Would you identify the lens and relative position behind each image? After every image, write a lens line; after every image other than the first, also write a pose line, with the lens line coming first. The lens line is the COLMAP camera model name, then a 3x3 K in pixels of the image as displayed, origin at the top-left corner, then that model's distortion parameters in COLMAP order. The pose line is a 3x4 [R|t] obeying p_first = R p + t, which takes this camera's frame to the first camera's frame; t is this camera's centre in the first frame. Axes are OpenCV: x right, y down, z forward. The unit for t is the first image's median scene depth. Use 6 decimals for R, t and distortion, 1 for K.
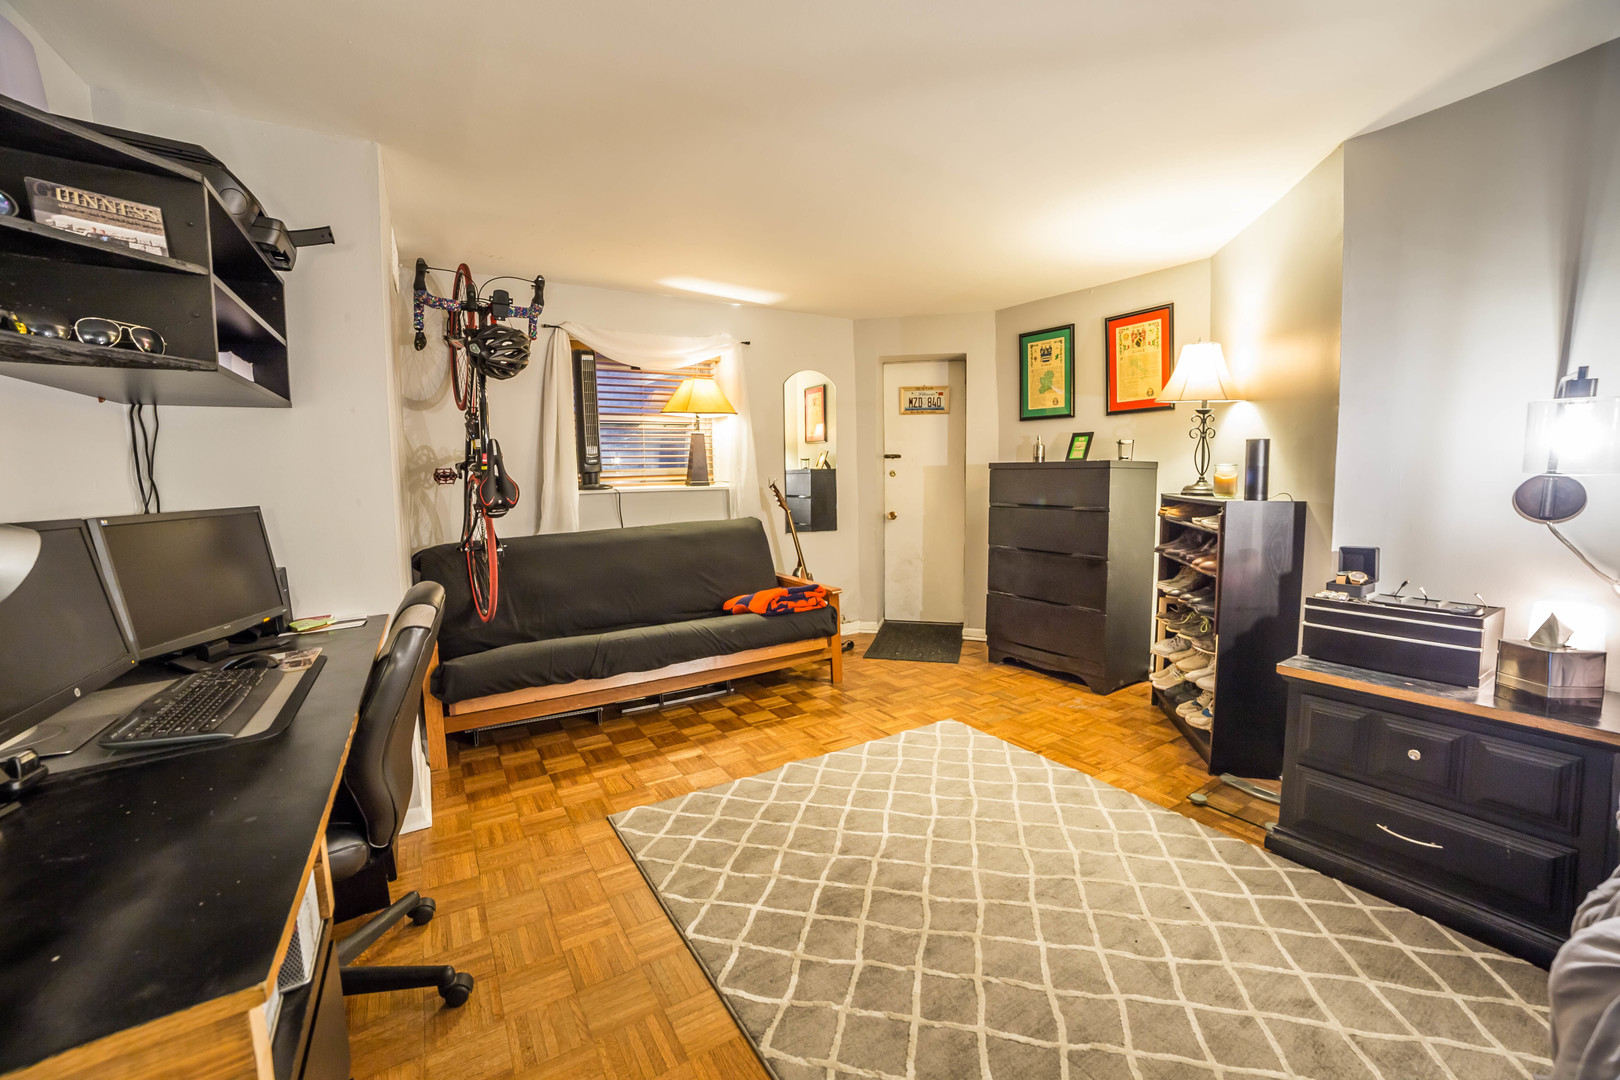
lens RADIAL K [[648.5, 0, 817.2], [0, 648.5, 528.7], [0, 0, 1]] dist [-0.089115, 0.028369]
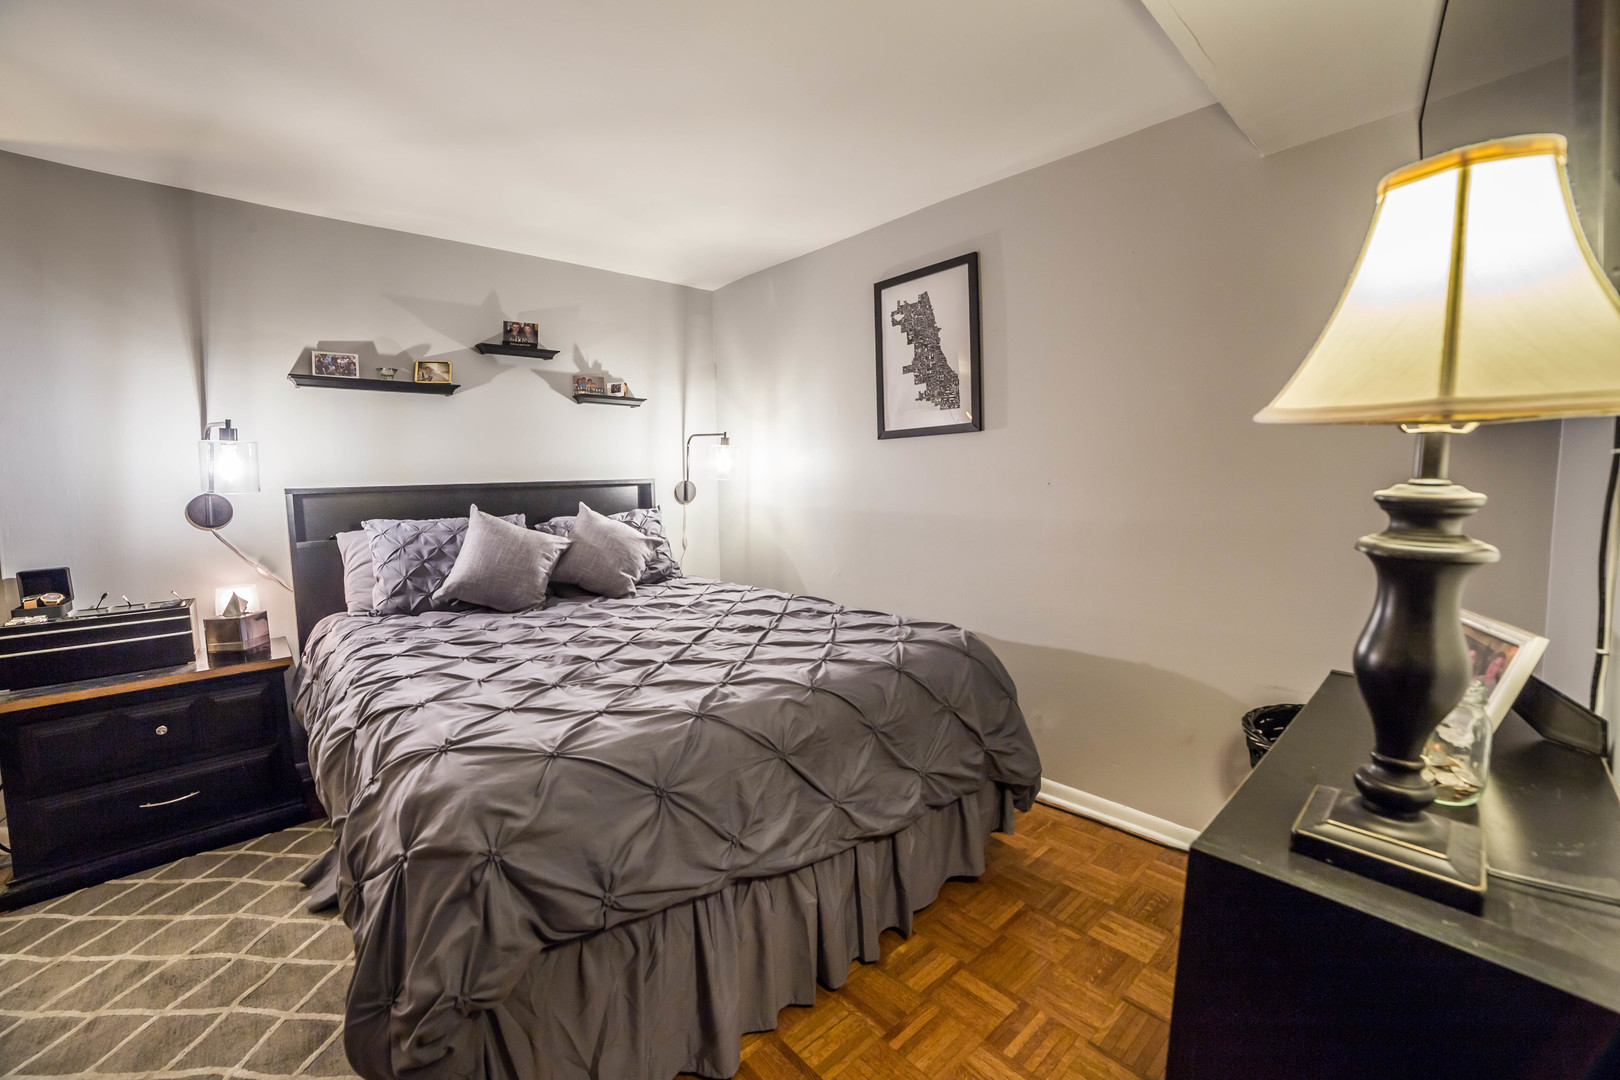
lens RADIAL K [[662.3, 0, 819.7], [0, 662.3, 528.9], [0, 0, 1]] dist [-0.089778, 0.032407]
pose [[-0.162568, -0.065057, 0.984550, -0.225569], [0.104086, 0.991126, 0.082678, 0.008646], [-0.981192, 0.115919, -0.154354, -0.068565]]
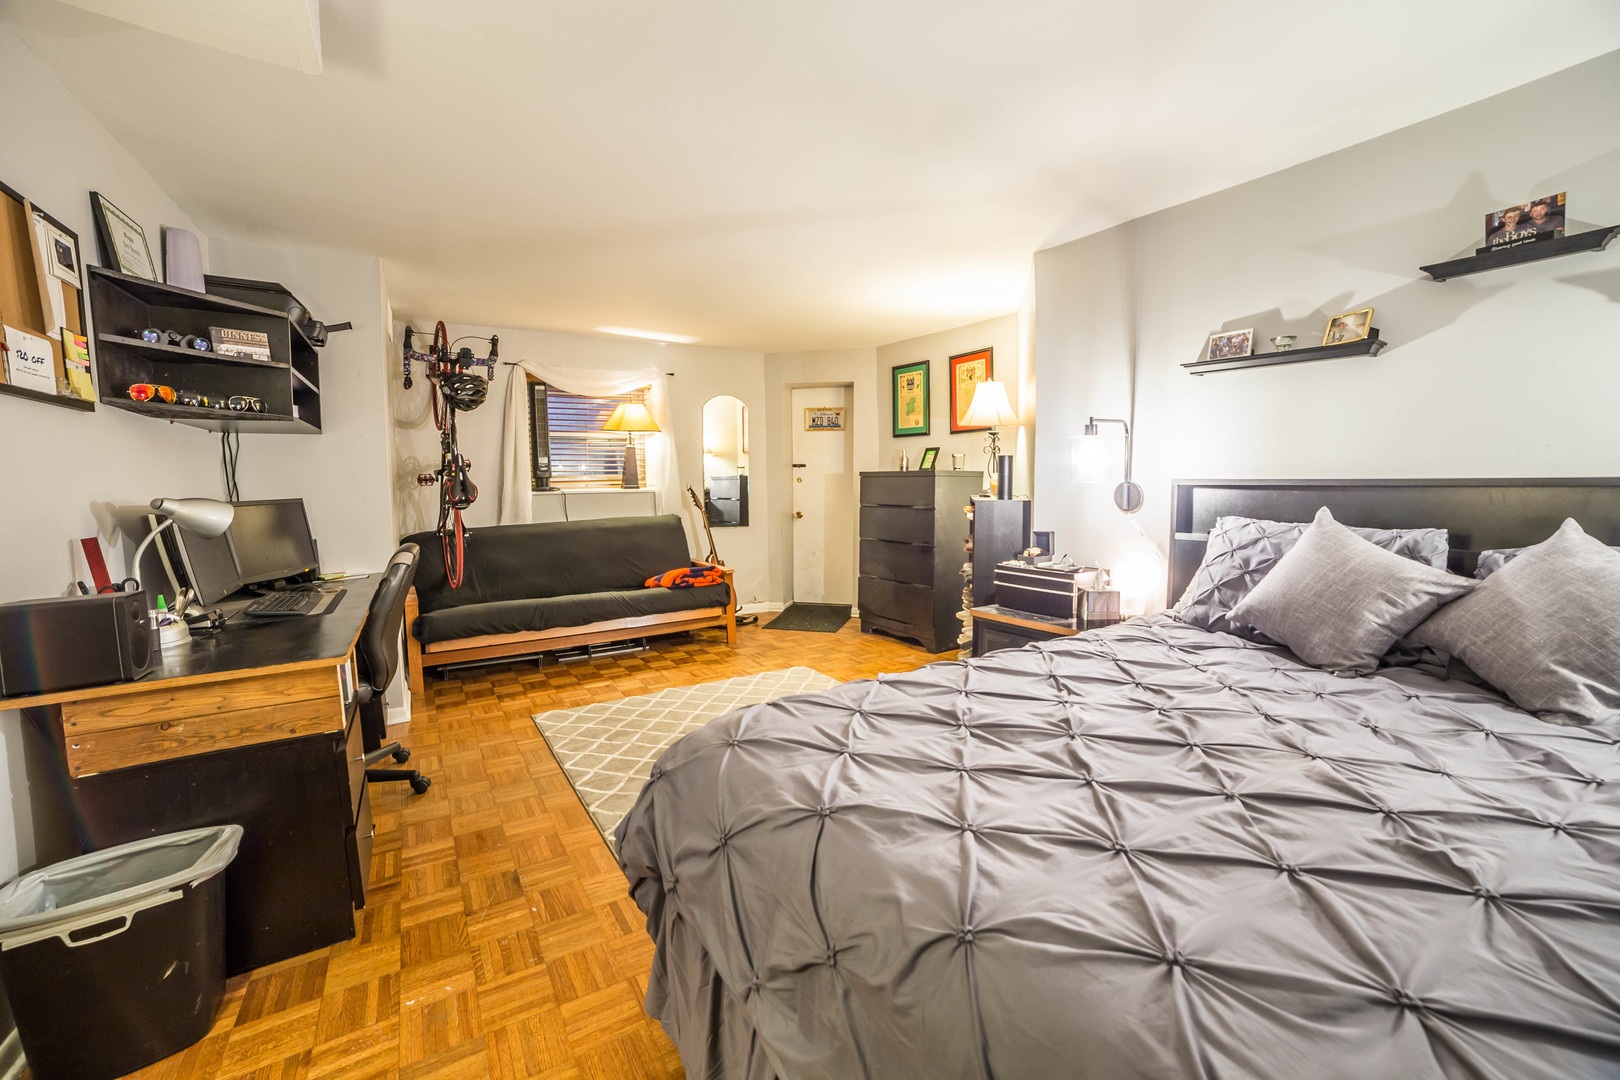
lens RADIAL K [[662.3, 0, 819.7], [0, 662.3, 528.9], [0, 0, 1]] dist [-0.089778, 0.032407]
pose [[0.999968, 0.006410, 0.004882, 0.247968], [-0.006359, 0.999926, -0.010384, 0.031088], [-0.004948, 0.010353, 0.999934, -0.381502]]
